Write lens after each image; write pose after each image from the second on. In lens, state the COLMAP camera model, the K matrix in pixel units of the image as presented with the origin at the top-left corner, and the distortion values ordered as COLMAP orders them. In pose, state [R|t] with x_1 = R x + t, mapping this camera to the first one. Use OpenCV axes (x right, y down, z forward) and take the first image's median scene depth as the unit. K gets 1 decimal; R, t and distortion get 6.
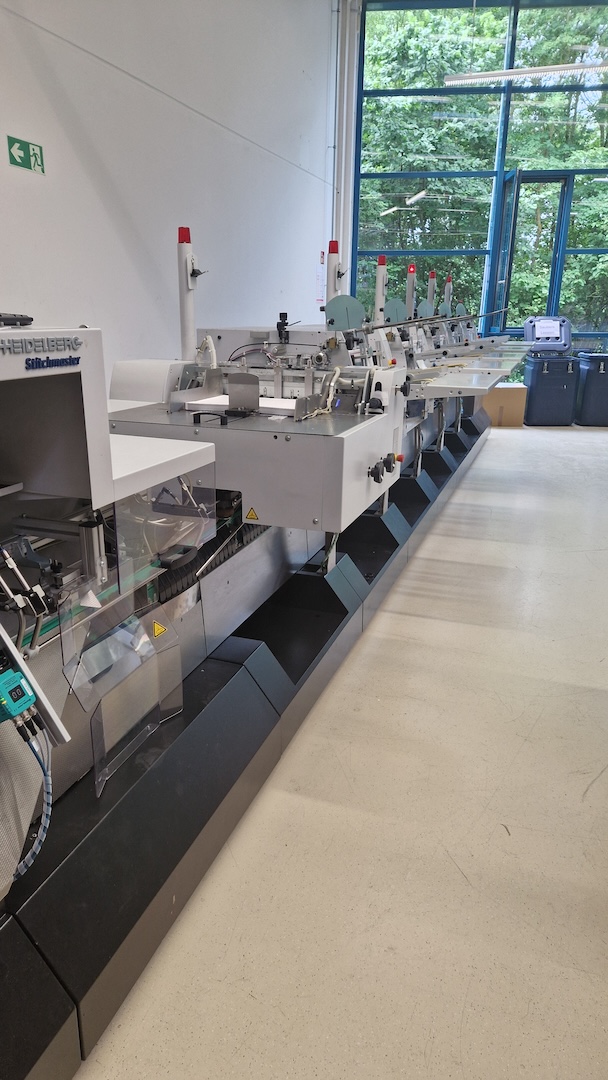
lens RADIAL K [[720.9, 0, 286.7], [0, 720.9, 538.5], [0, 0, 1]] dist [0.085617, -0.080046]
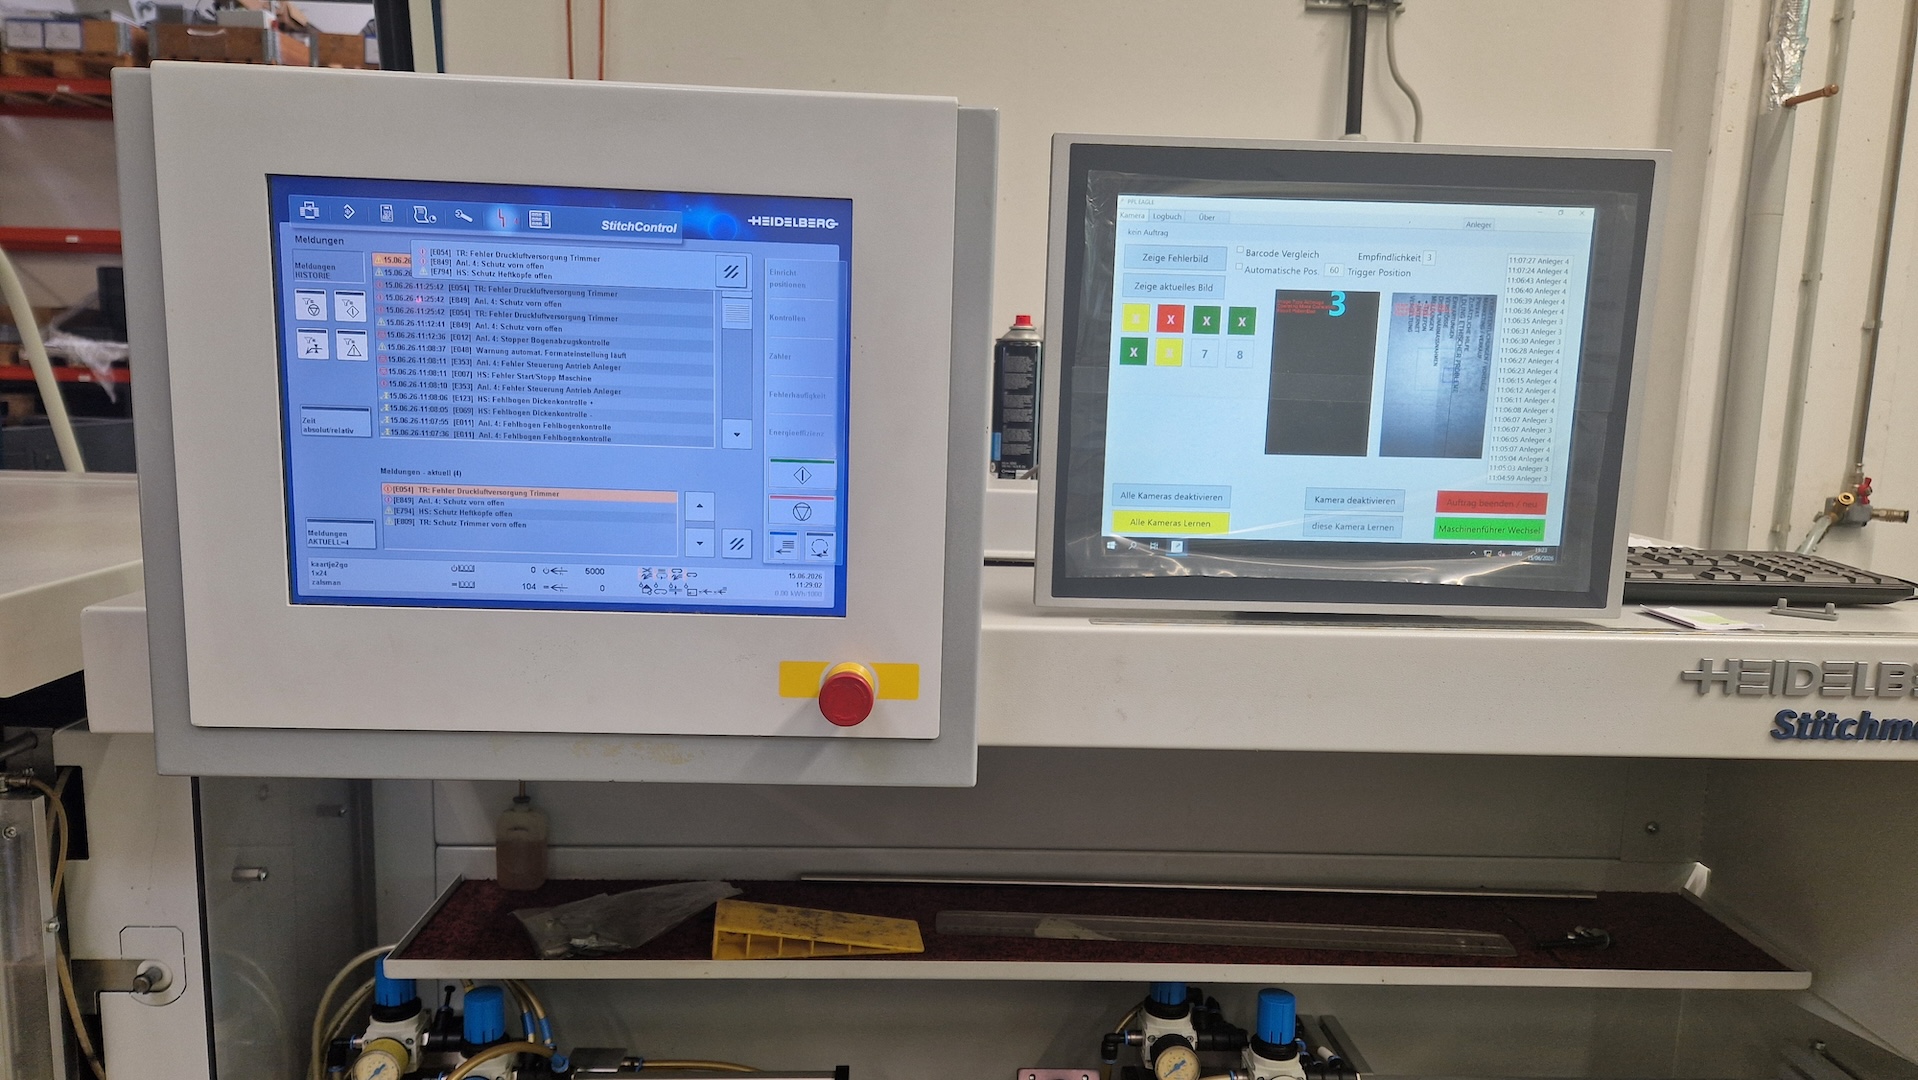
lens RADIAL K [[1280.3, 0, 962.1], [0, 1280.3, 563.3], [0, 0, 1]] dist [0.085617, -0.080046]
pose [[0.391122, 0.139097, -0.909767, 0.055772], [-0.300146, 0.953746, 0.016784, -0.154029], [0.870021, 0.266498, 0.414780, 0.259629]]
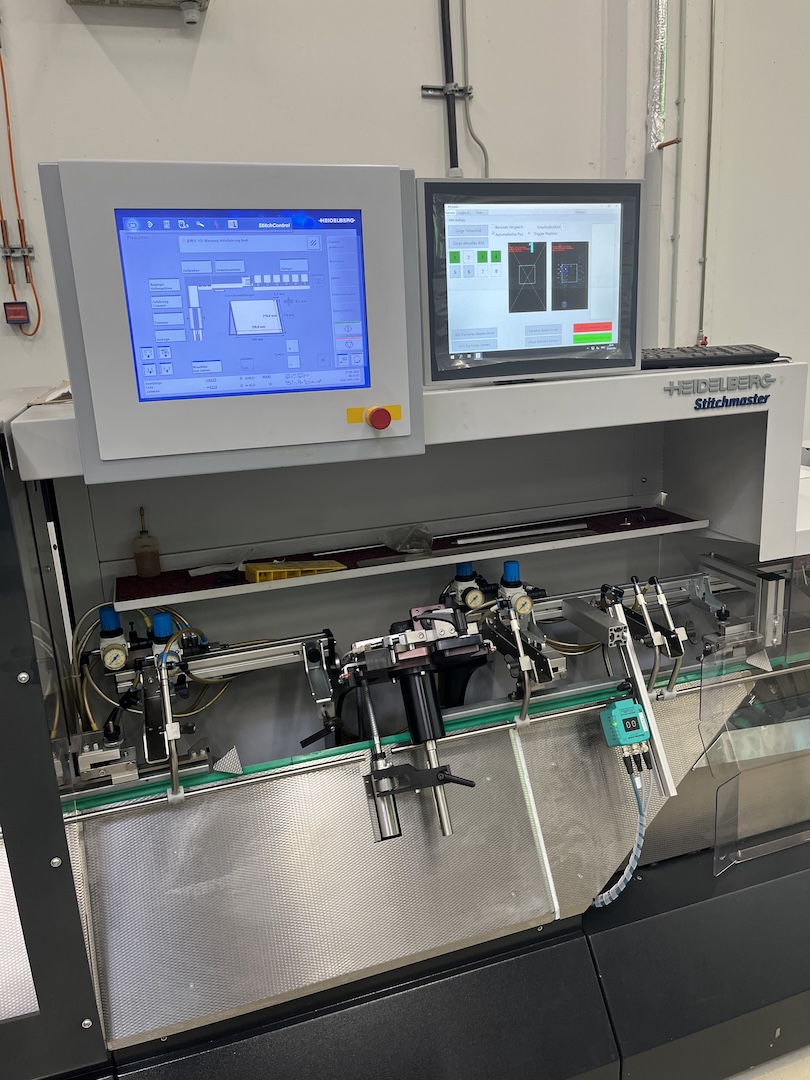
lens RADIAL K [[815.2, 0, 416.3], [0, 815.2, 539.3], [0, 0, 1]] dist [0.060175, -0.087584]
pose [[0.635019, 0.162737, -0.755160, 0.201752], [-0.184095, 0.981274, 0.056658, -0.040815], [0.750240, 0.103042, 0.653087, 0.012517]]
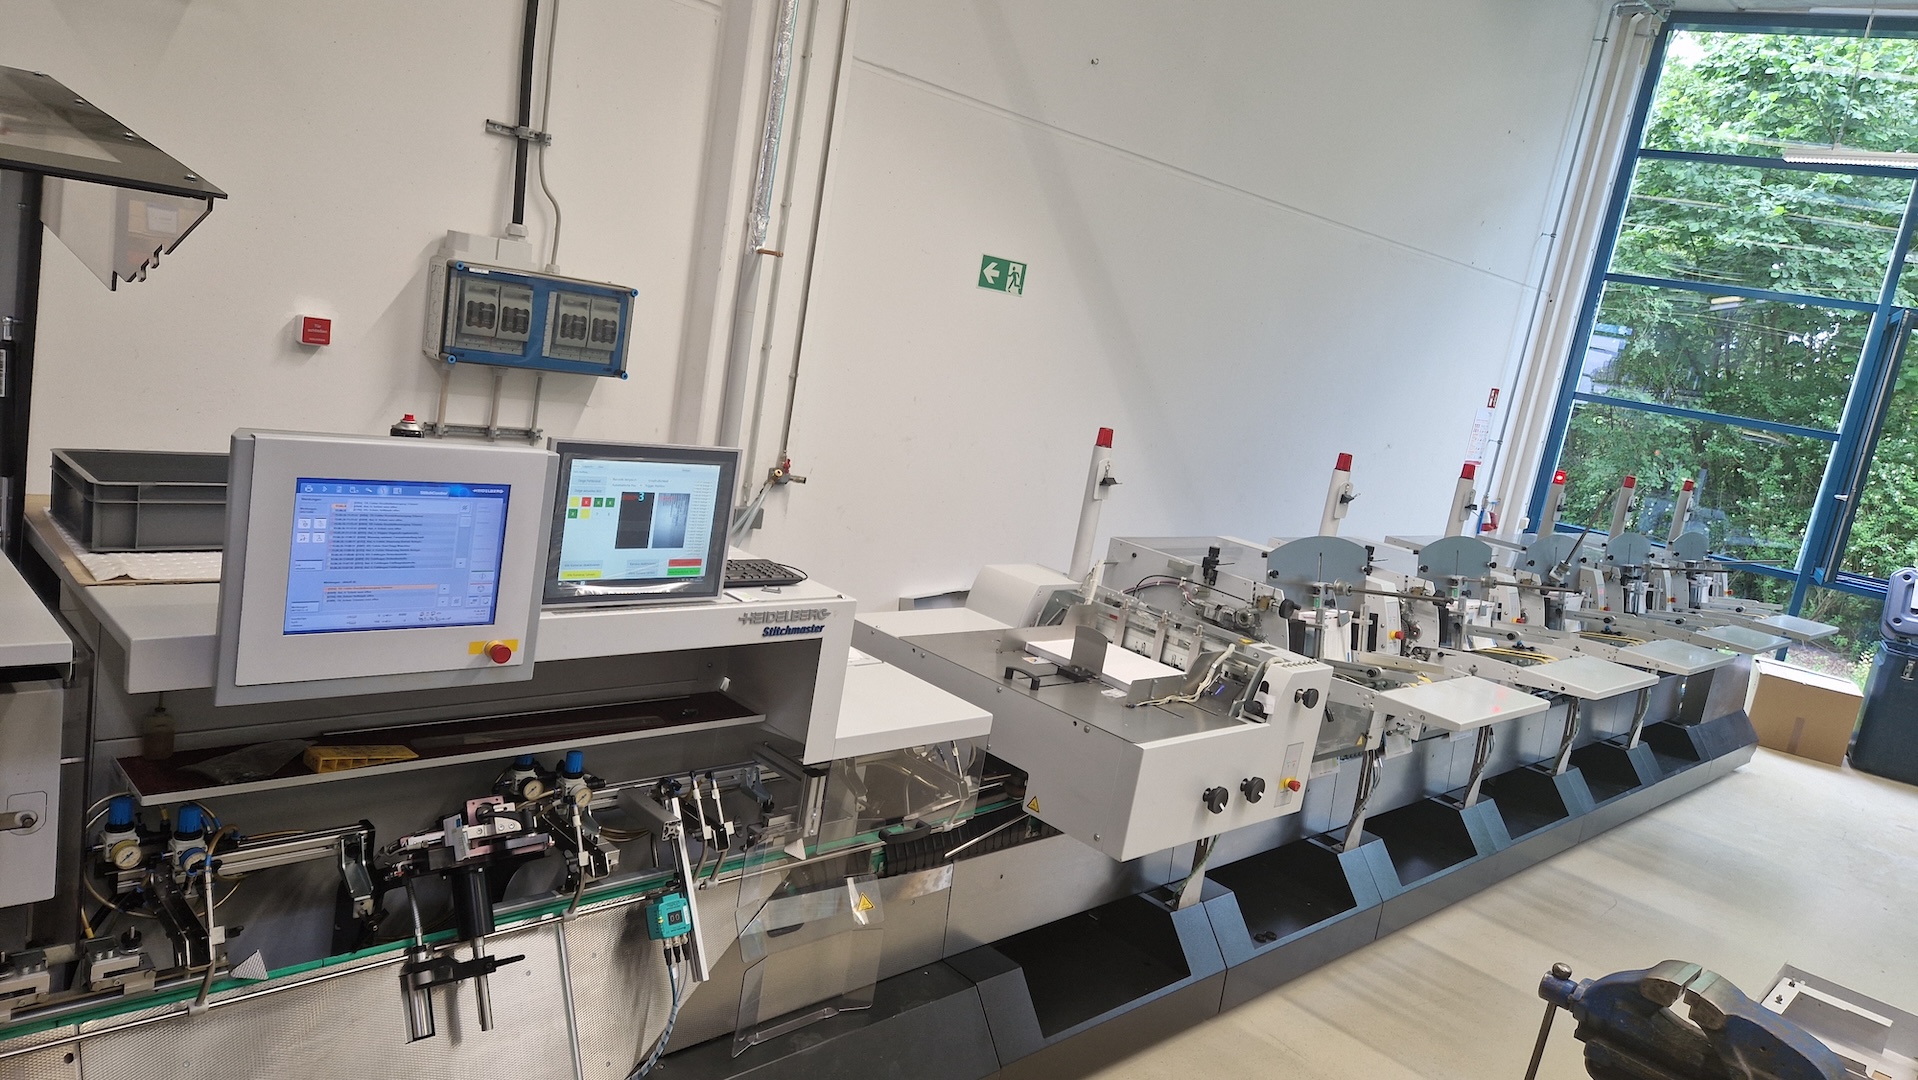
lens RADIAL K [[1270.9, 0, 959.0], [0, 1270.9, 540.0], [0, 0, 1]] dist [0.085225, -0.076947]
pose [[0.895106, 0.219582, -0.388033, 0.495396], [-0.280417, 0.953888, -0.107069, -0.187148], [0.346630, 0.204649, 0.915405, -0.562054]]
